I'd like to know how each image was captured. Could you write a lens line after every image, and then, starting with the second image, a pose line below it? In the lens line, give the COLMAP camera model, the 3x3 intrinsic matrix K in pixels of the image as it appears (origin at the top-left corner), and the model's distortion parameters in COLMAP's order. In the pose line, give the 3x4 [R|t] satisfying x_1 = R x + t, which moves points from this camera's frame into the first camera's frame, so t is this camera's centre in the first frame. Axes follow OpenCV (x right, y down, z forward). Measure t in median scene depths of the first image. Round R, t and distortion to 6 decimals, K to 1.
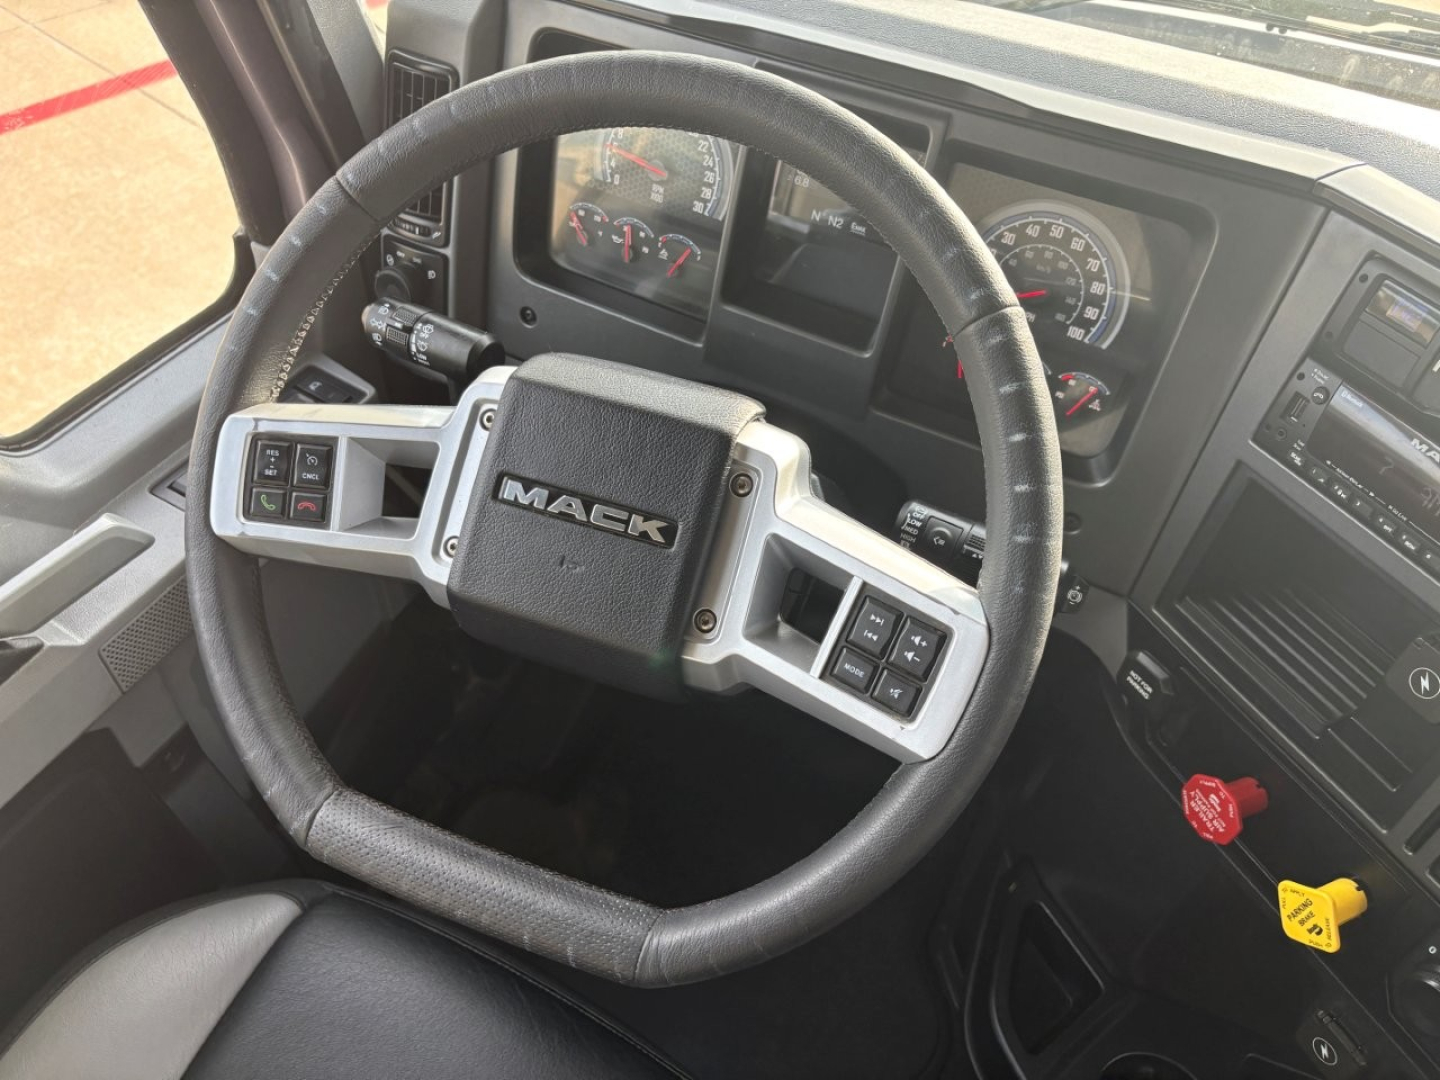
lens RADIAL K [[1068.3, 0, 728.0], [0, 1068.3, 549.5], [0, 0, 1]] dist [0.016417, -0.042780]
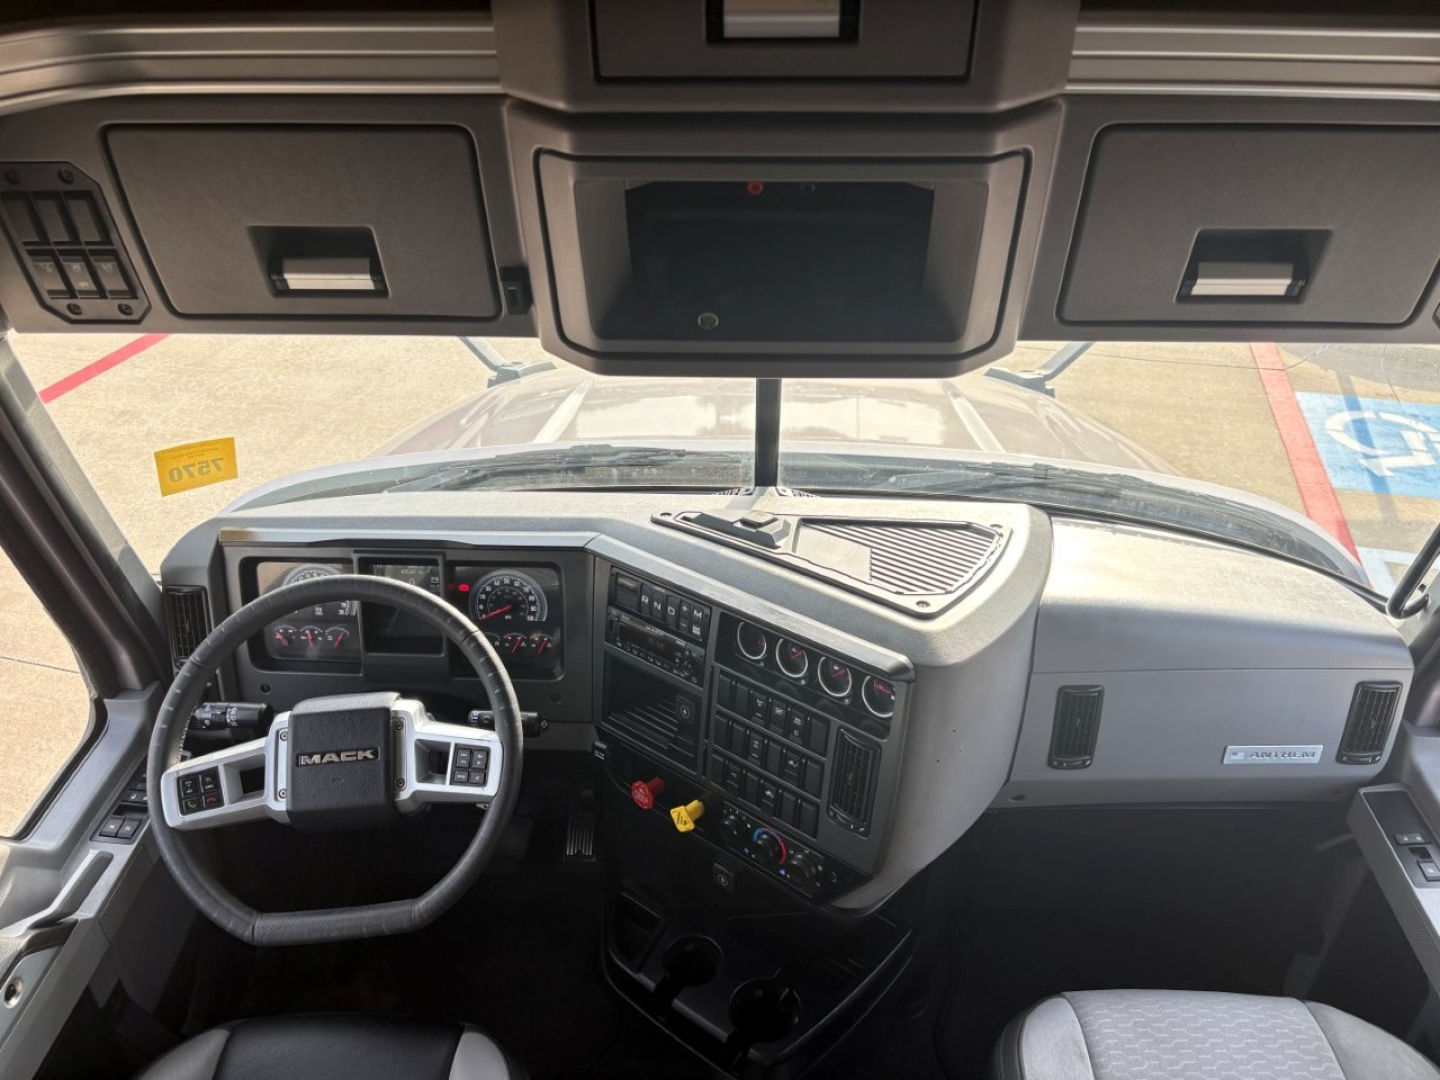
lens RADIAL K [[1039.5, 0, 694.1], [0, 1039.5, 542.6], [0, 0, 1]] dist [0.062606, -0.063538]
pose [[0.908952, -0.274901, 0.313426, -0.008631], [0.342512, 0.921020, -0.185493, 0.218274], [-0.237679, 0.275957, 0.931320, -1.449914]]
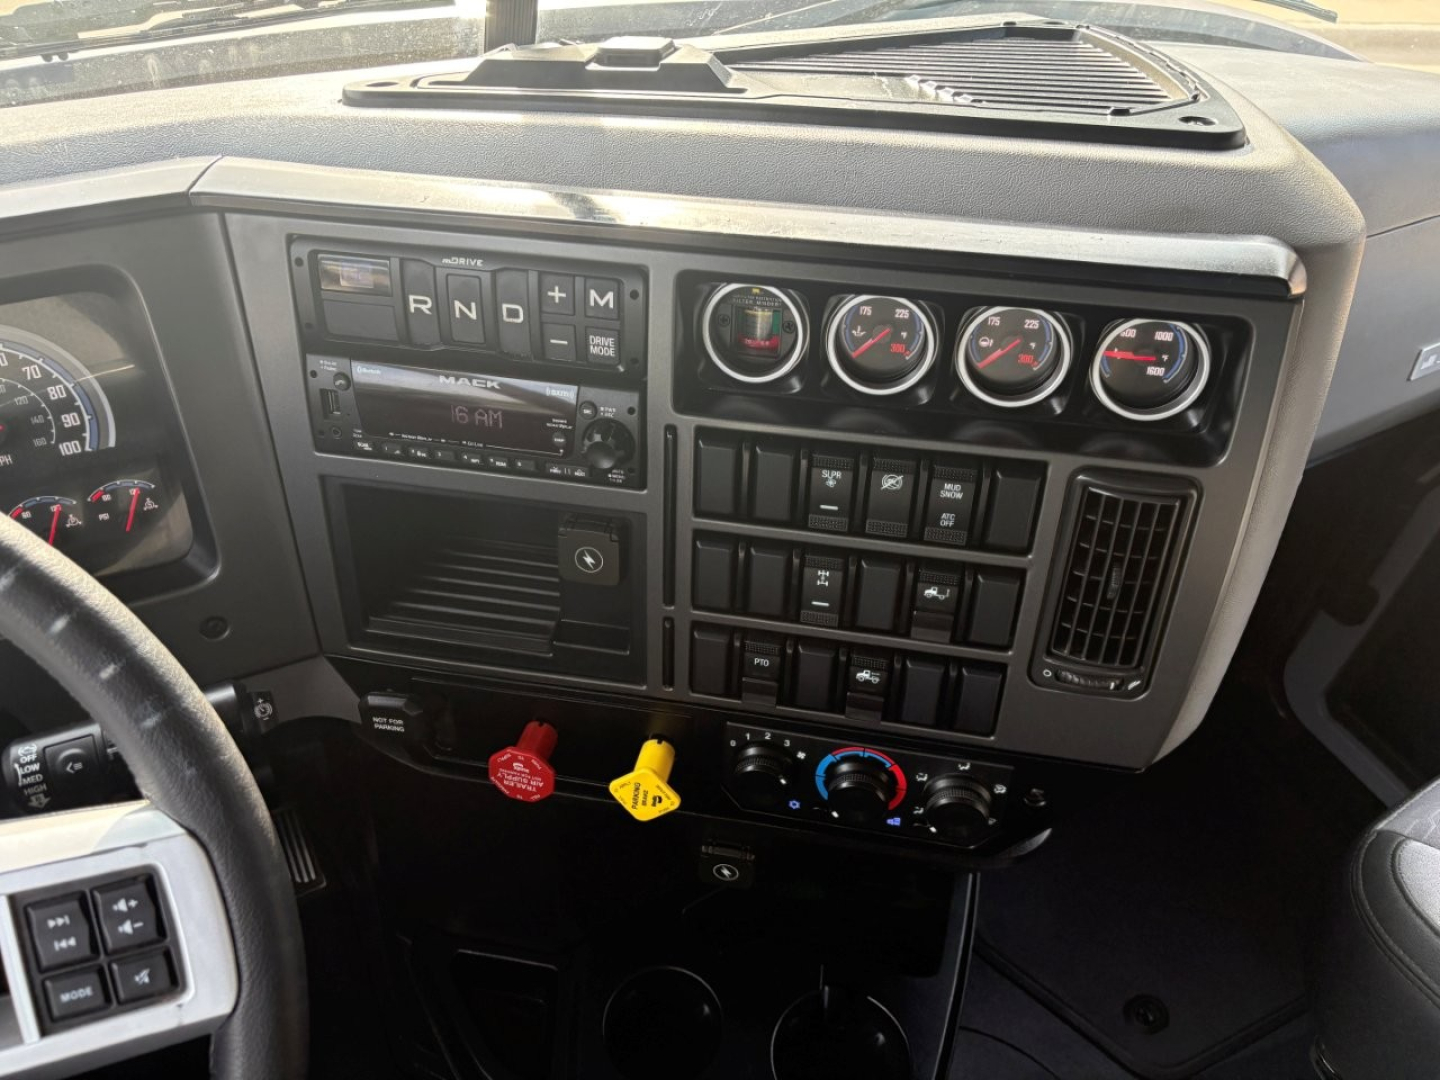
lens RADIAL K [[1068.3, 0, 728.0], [0, 1068.3, 549.5], [0, 0, 1]] dist [0.016417, -0.042780]
pose [[0.572736, -0.559128, 0.599457, 0.090705], [0.561336, 0.800431, 0.210266, -0.030838], [-0.597390, 0.216070, 0.772295, 0.075804]]
